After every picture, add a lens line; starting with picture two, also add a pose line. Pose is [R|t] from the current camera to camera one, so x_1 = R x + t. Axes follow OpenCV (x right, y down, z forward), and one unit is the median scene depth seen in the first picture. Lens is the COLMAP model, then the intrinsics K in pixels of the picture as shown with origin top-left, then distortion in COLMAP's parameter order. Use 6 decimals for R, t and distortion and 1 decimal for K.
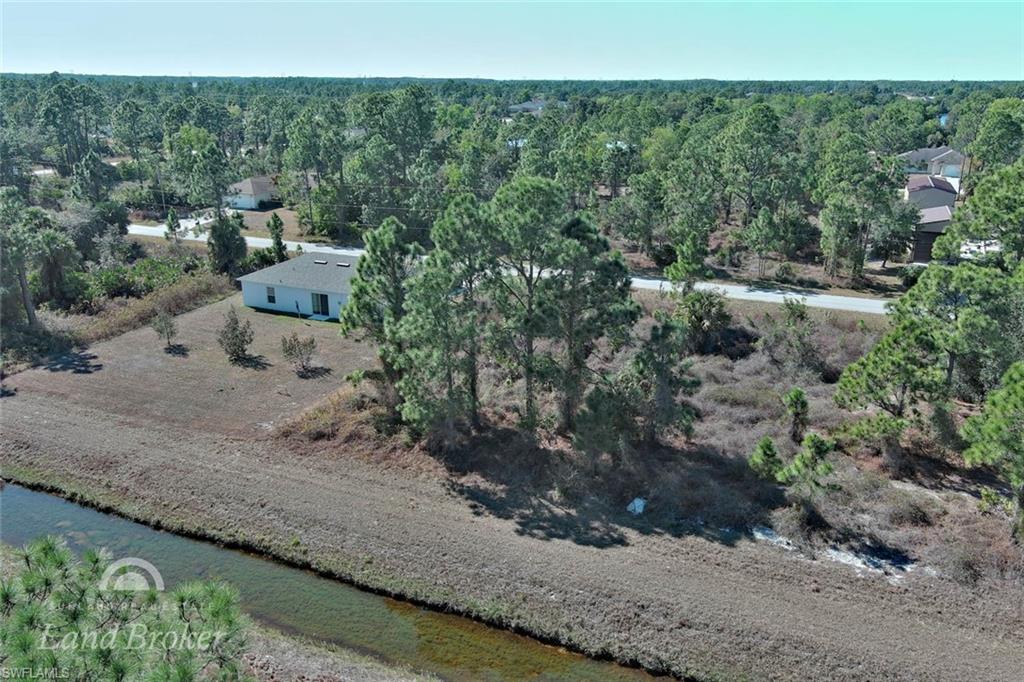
lens RADIAL K [[790.8, 0, 513.3], [0, 790.8, 341.1], [0, 0, 1]] dist [0.031228, -0.034792]
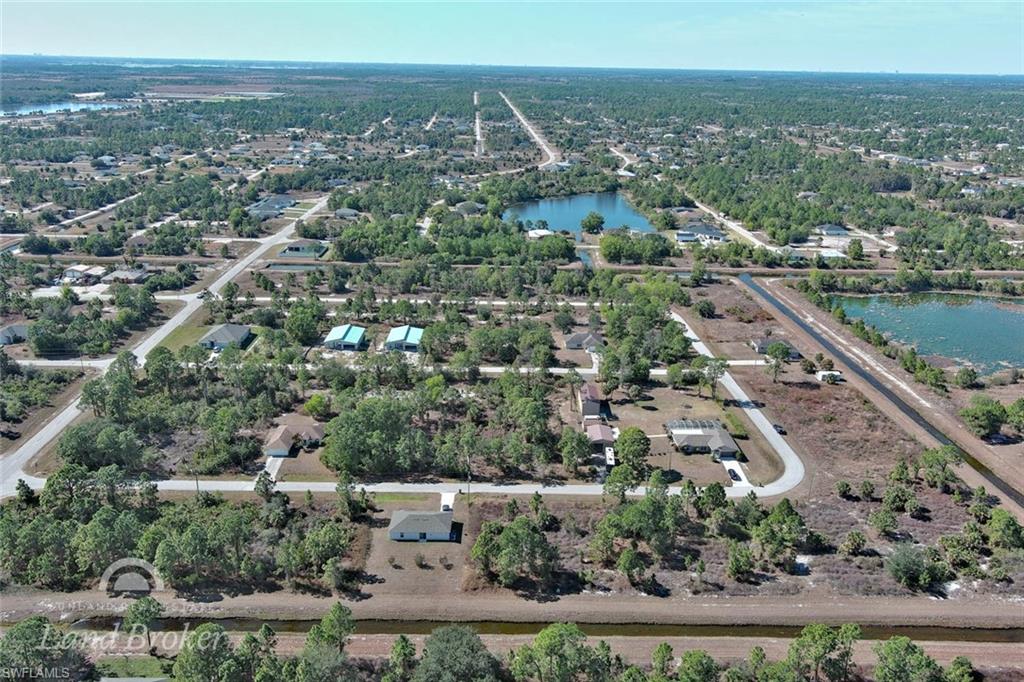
lens RADIAL K [[790.8, 0, 511.1], [0, 790.8, 341.7], [0, 0, 1]] dist [0.031228, -0.034792]
pose [[0.911700, -0.129982, 0.389755, -1.691443], [0.117136, 0.991498, 0.056661, -1.508159], [-0.393806, -0.006003, 0.919174, -3.110307]]
